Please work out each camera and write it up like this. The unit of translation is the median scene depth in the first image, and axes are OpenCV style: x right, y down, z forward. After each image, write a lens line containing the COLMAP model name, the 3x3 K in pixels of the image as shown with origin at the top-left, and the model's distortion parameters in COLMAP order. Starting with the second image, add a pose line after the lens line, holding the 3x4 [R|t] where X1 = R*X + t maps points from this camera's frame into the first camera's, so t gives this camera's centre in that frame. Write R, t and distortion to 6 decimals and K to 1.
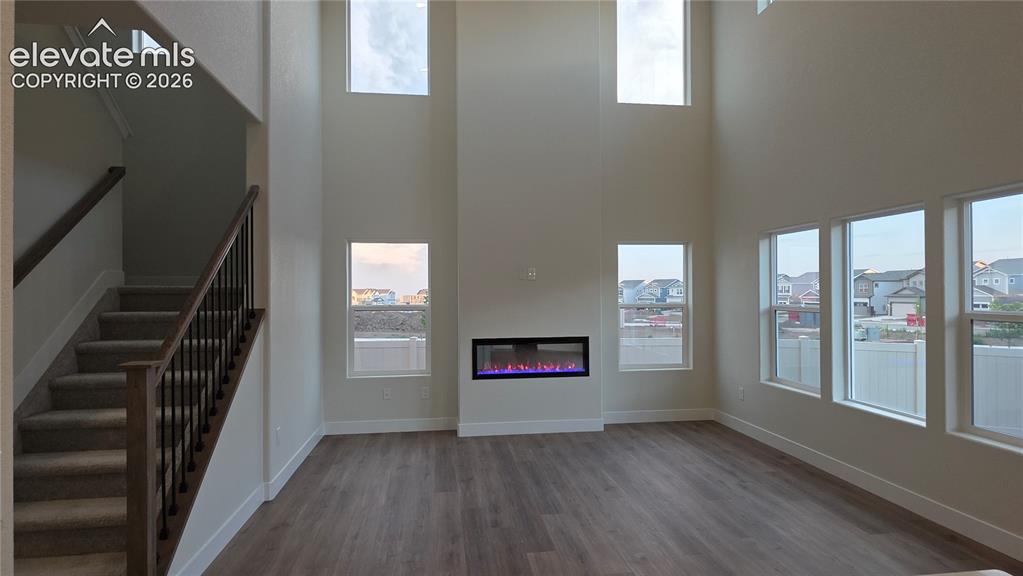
lens RADIAL K [[556.2, 0, 511.0], [0, 556.2, 291.2], [0, 0, 1]] dist [0.001338, 0.000176]
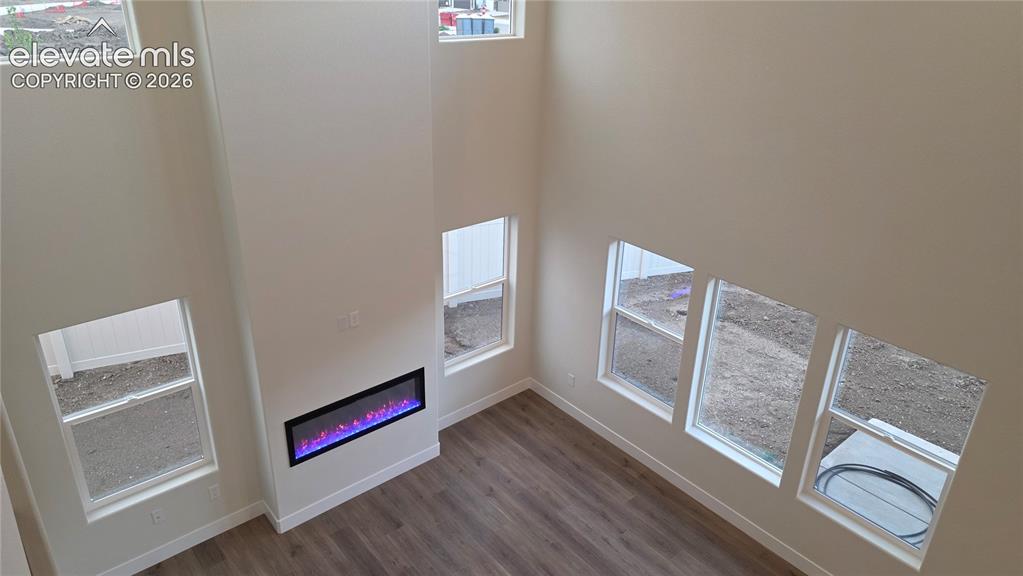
lens RADIAL K [[674.3, 0, 513.1], [0, 674.3, 282.6], [0, 0, 1]] dist [0.048449, -0.000672]
pose [[0.840756, -0.197353, 0.504164, -0.235657], [-0.031802, 0.911588, 0.409873, -0.463970], [-0.540480, -0.360637, 0.760147, 0.236053]]
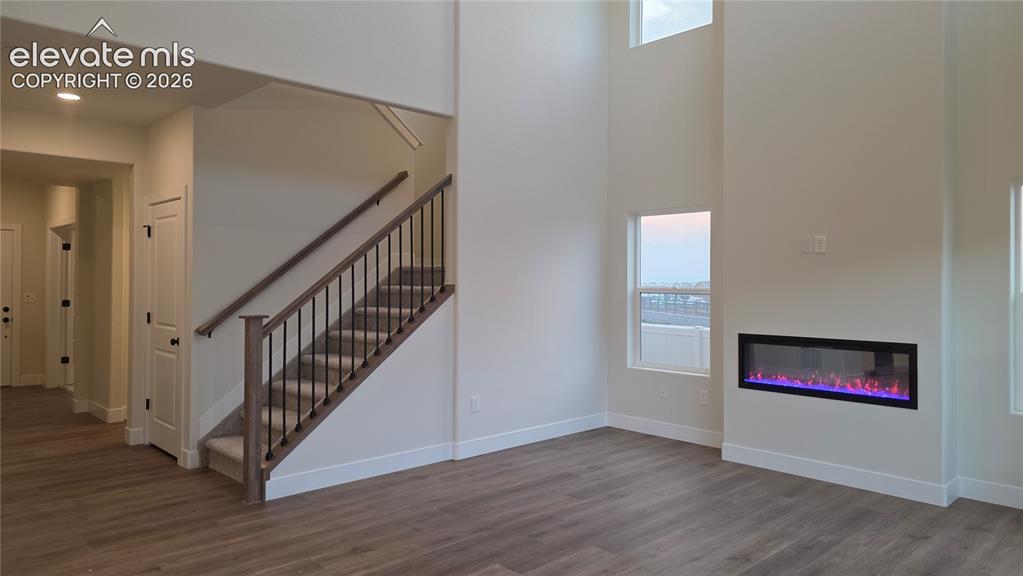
lens RADIAL K [[676.9, 0, 525.0], [0, 676.9, 278.5], [0, 0, 1]] dist [0.020180, -0.000423]
pose [[0.593305, 0.005037, -0.804962, 0.510945], [-0.005335, 0.999983, 0.002325, 0.010868], [0.804960, 0.002915, 0.593321, 0.224693]]
